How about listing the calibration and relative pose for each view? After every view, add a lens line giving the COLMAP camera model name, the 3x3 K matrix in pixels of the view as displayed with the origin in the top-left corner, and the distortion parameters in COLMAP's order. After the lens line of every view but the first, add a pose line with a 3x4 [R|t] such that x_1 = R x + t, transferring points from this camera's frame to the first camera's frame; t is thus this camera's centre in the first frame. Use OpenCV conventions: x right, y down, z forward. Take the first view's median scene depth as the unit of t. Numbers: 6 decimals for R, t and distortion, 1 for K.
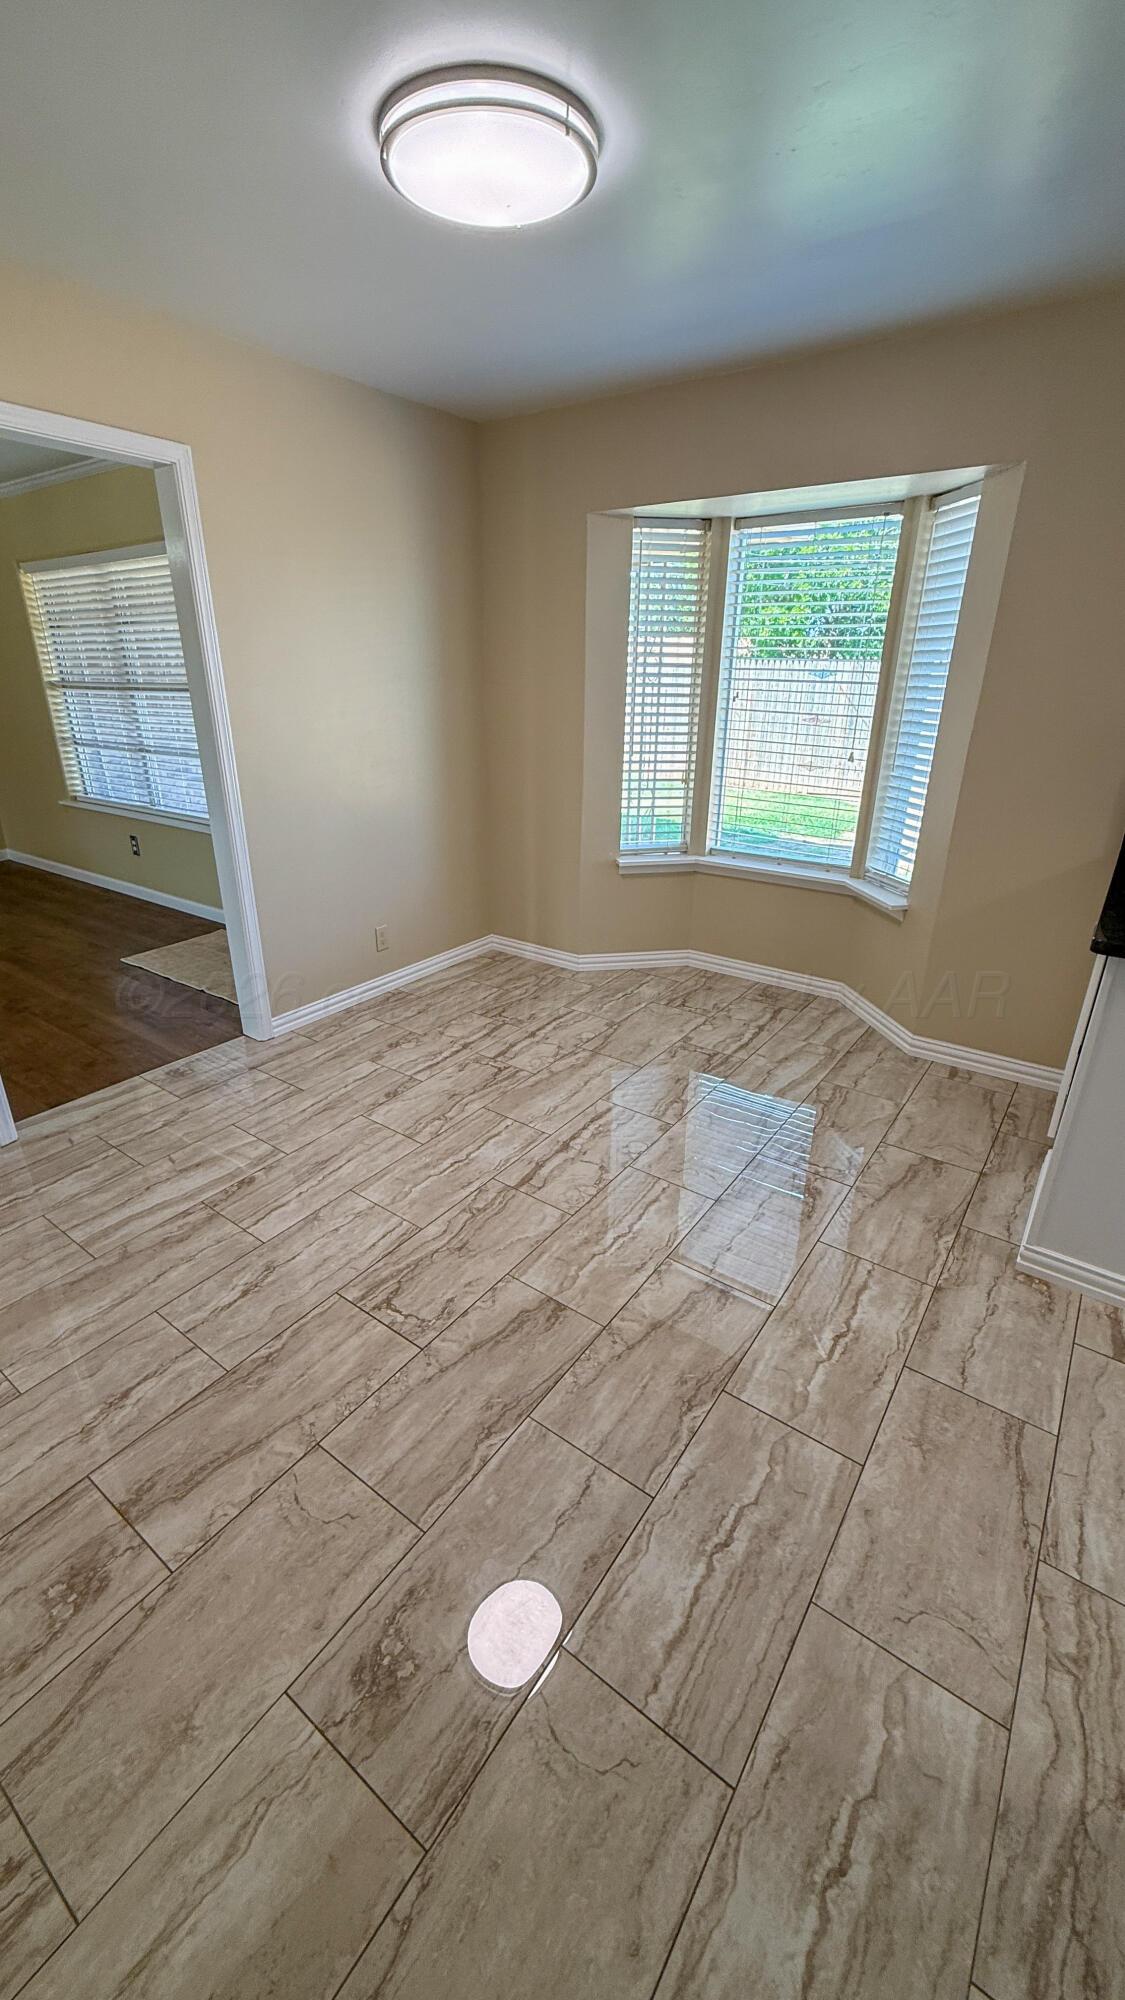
lens RADIAL K [[804.1, 0, 576.2], [0, 804.1, 981.7], [0, 0, 1]] dist [-0.003980, -0.000919]
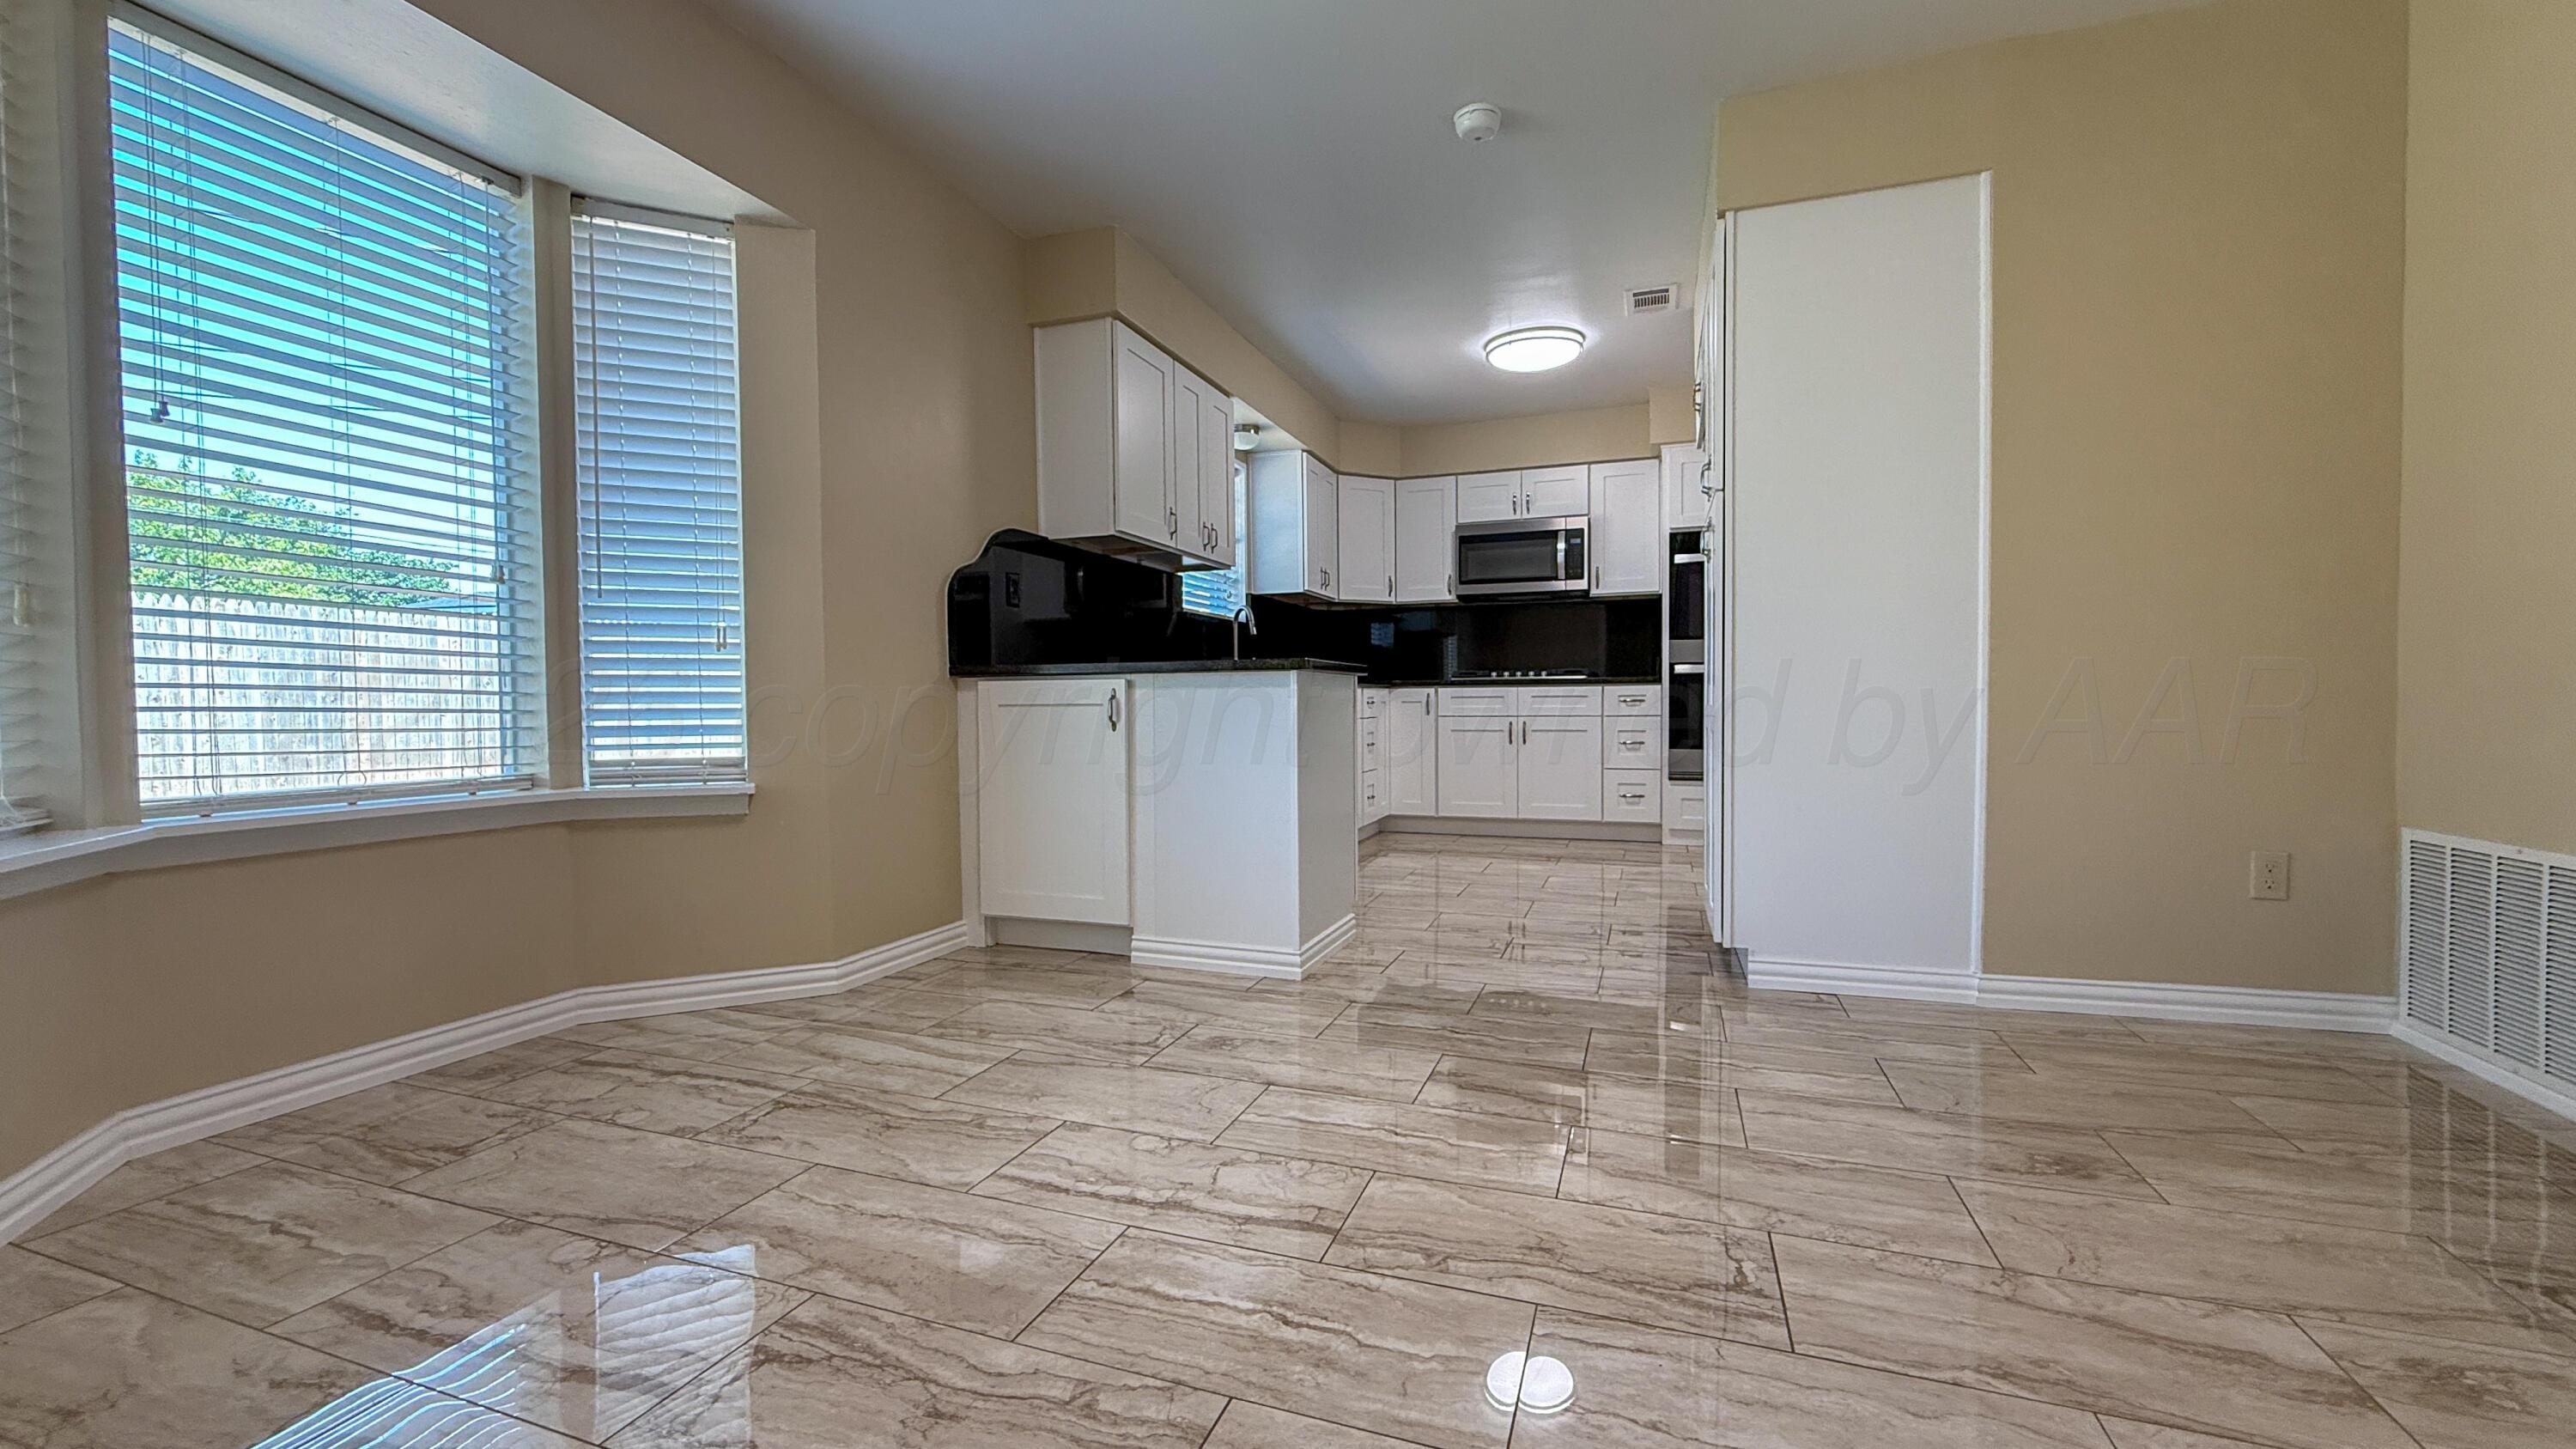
lens RADIAL K [[1035.8, 0, 1264.1], [0, 1035.8, 713.4], [0, 0, 1]] dist [-0.003980, -0.000919]
pose [[-0.255676, -0.013082, 0.966674, -0.682130], [0.357337, 0.927818, 0.107069, -0.123031], [-0.898299, 0.372803, -0.232546, 1.083382]]
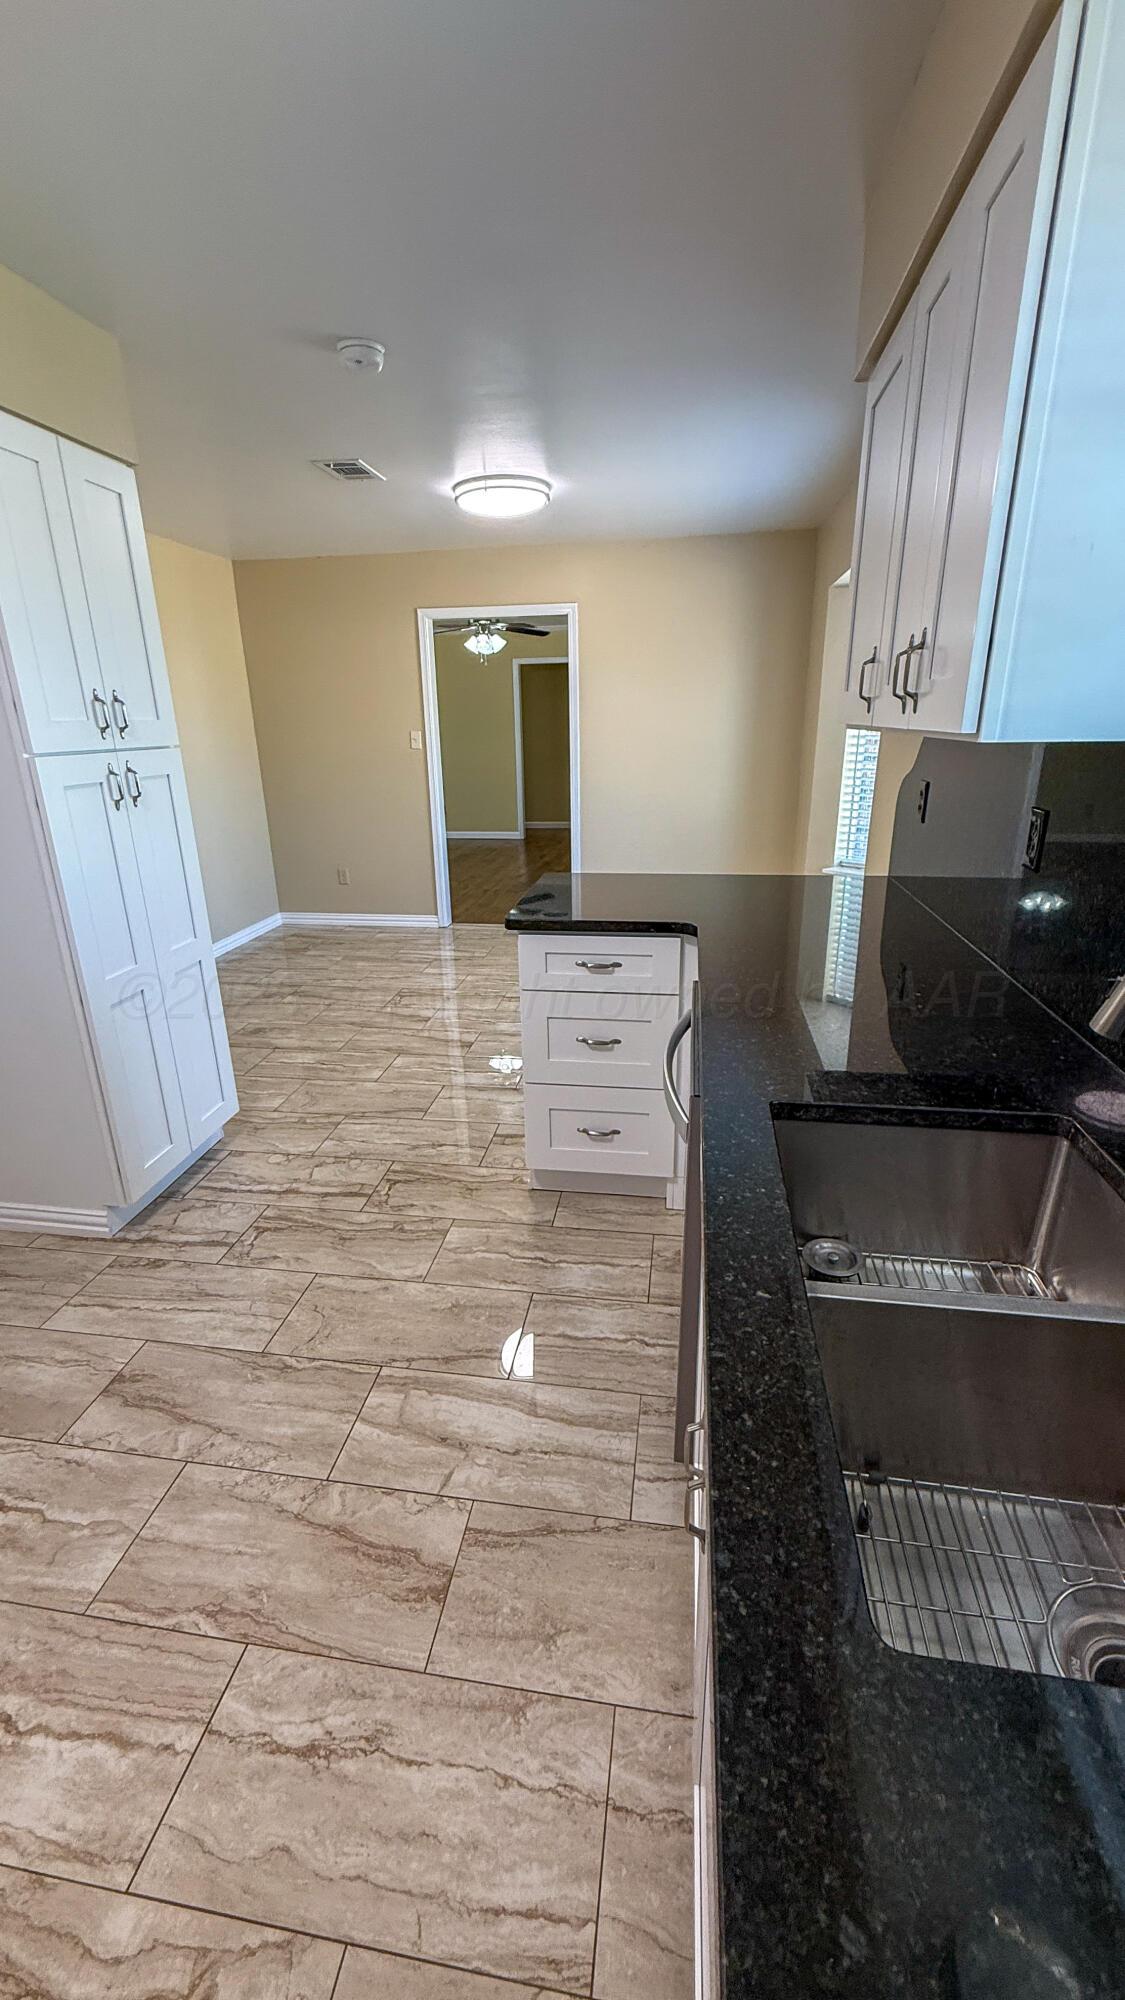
lens RADIAL K [[804.1, 0, 555.6], [0, 804.1, 1016.9], [0, 0, 1]] dist [-0.003980, -0.000919]
pose [[0.449577, 0.297076, -0.842393, 1.531657], [-0.307378, 0.936931, 0.166371, -0.037484], [0.838689, 0.184136, 0.512538, 0.184496]]
